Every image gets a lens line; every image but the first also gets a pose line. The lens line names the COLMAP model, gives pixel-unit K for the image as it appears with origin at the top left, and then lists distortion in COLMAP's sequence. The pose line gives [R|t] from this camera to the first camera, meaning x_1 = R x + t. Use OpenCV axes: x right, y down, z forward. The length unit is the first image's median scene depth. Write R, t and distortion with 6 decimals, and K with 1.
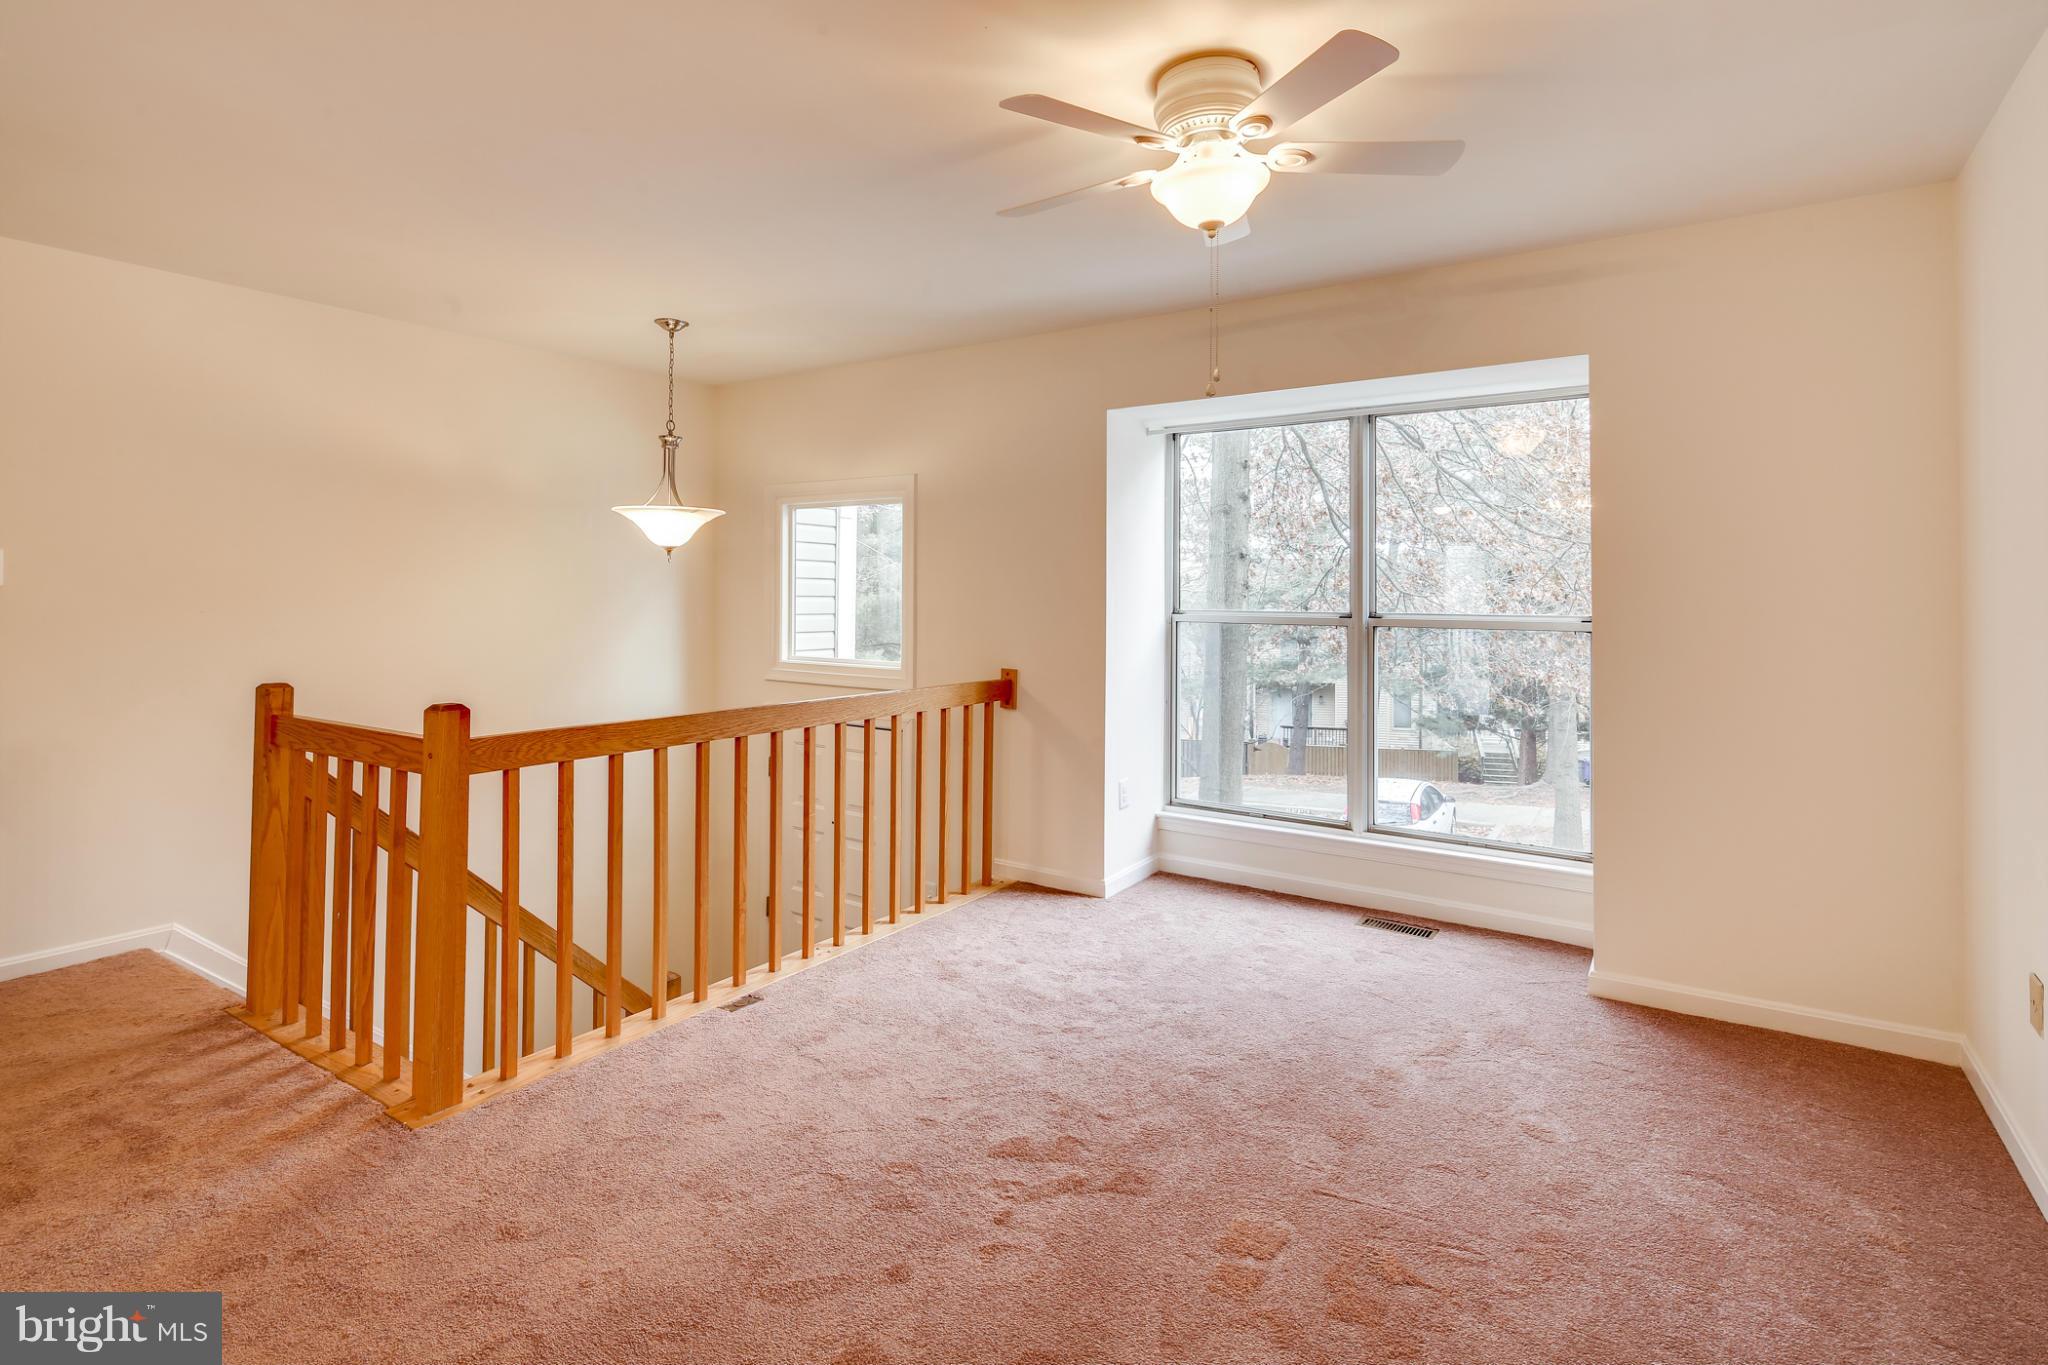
lens RADIAL K [[1004.7, 0, 1013.0], [0, 1004.7, 585.3], [0, 0, 1]] dist [0.000359, -0.003877]
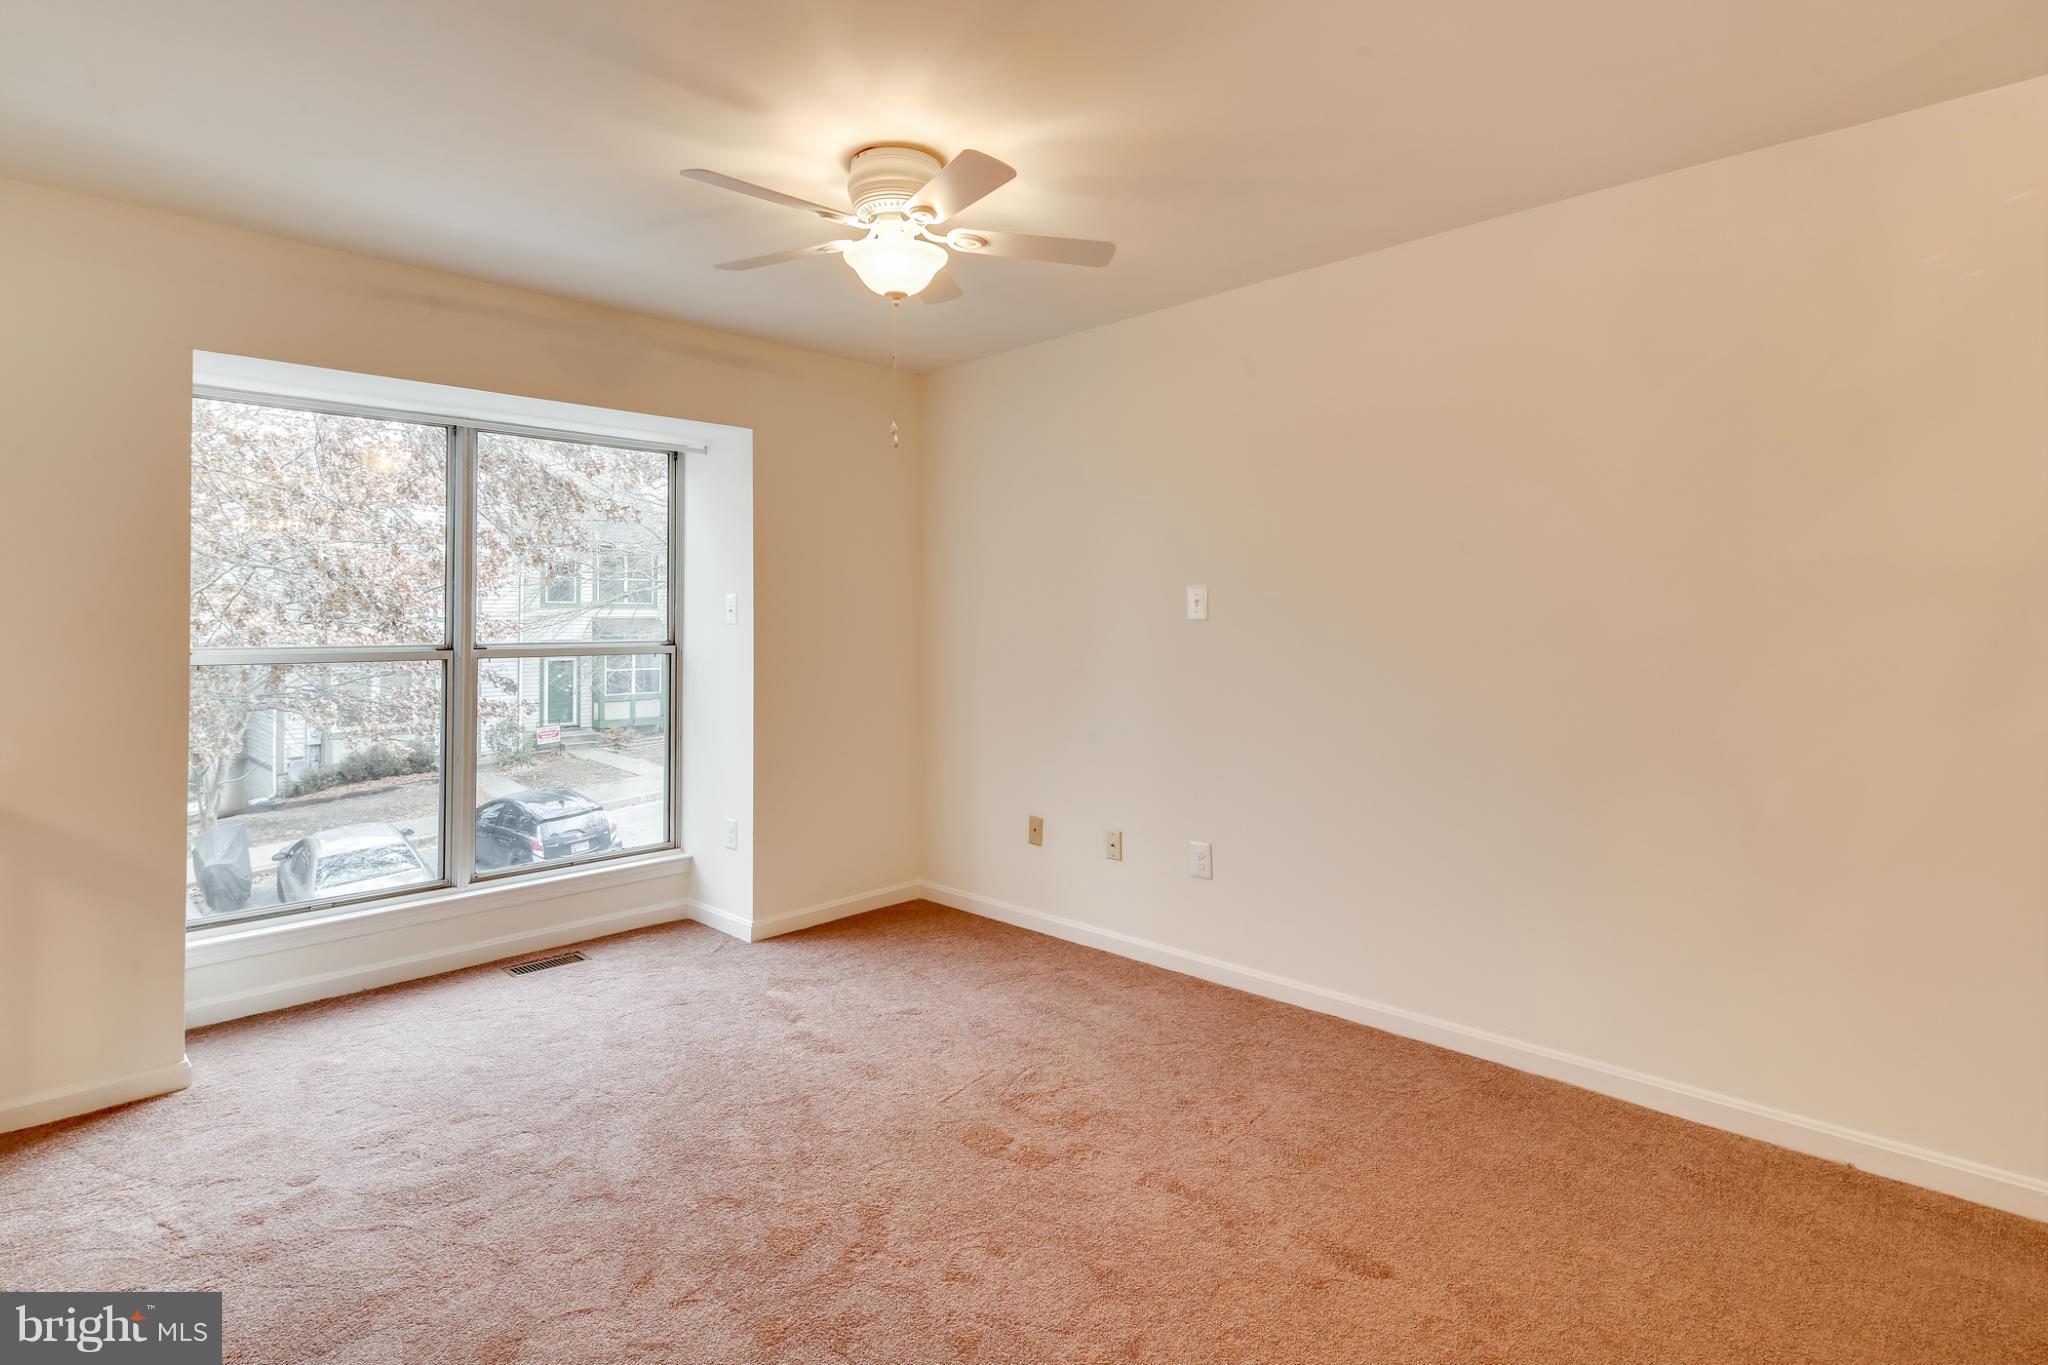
lens RADIAL K [[1003.5, 0, 1022.8], [0, 1003.5, 643.3], [0, 0, 1]] dist [-0.000431, -0.006352]
pose [[0.184783, -0.031448, 0.982276, -0.521712], [-0.005814, 0.999435, 0.033091, -0.007778], [-0.982762, -0.011825, 0.184495, 0.394531]]
